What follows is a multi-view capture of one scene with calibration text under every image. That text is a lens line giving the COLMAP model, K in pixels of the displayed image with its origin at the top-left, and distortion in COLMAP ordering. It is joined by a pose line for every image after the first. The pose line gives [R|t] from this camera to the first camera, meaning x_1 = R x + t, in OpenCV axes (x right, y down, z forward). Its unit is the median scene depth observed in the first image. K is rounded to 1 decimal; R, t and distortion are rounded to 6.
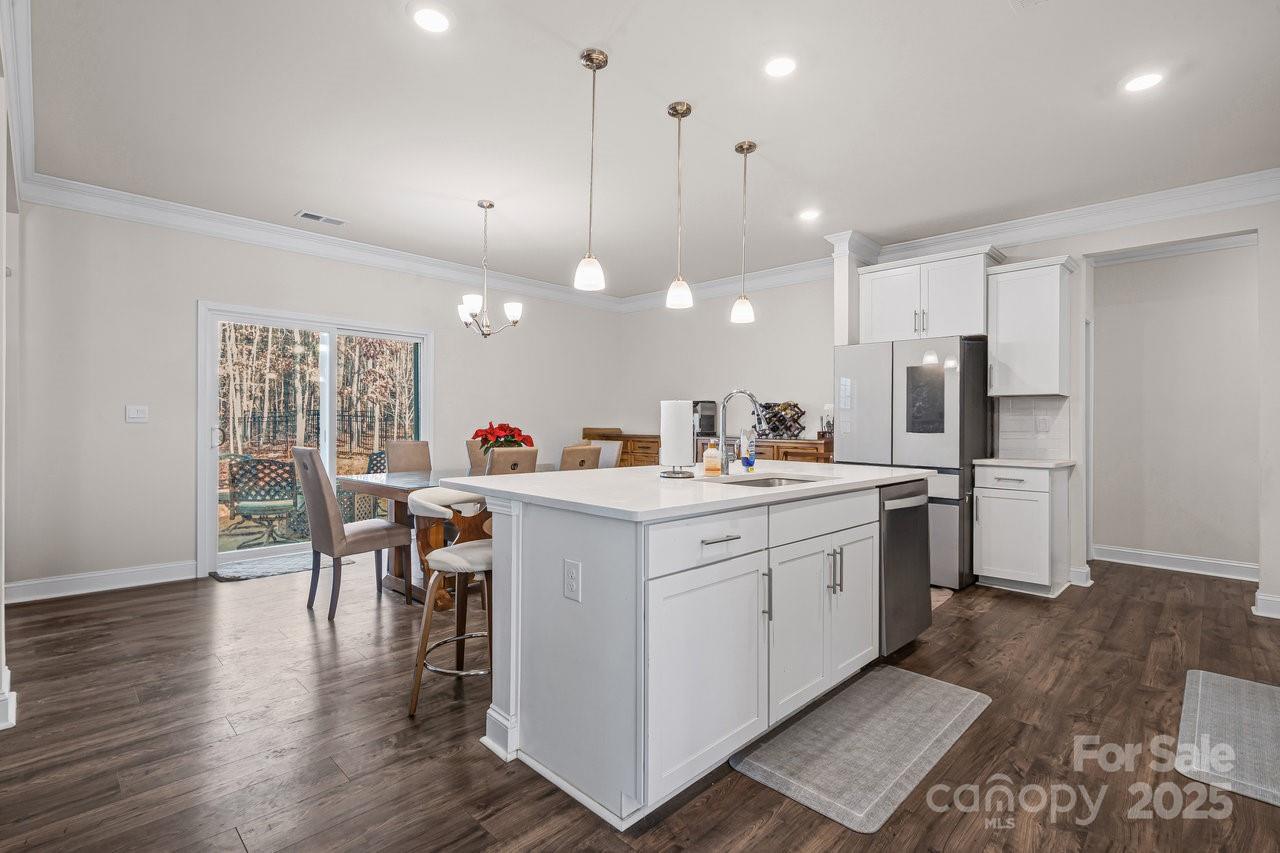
lens RADIAL K [[589.9, 0, 638.8], [0, 589.9, 428.8], [0, 0, 1]] dist [-0.019815, -0.000262]
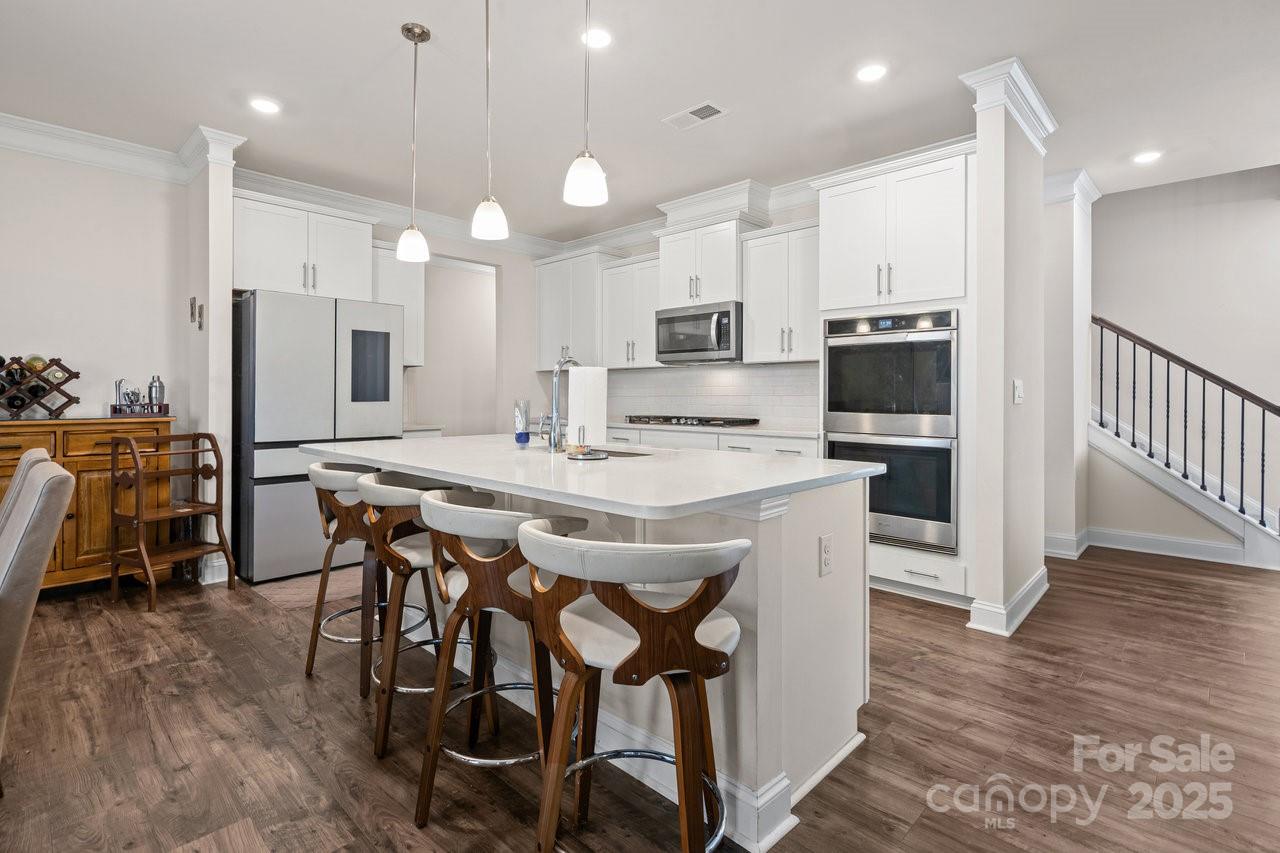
lens RADIAL K [[616.7, 0, 633.2], [0, 616.7, 393.0], [0, 0, 1]] dist [0.004949, -0.000007]
pose [[-0.023177, -0.002835, 0.999727, -0.493338], [0.008241, 0.999961, 0.003027, -0.007169], [-0.999697, 0.008309, -0.023153, 0.579201]]
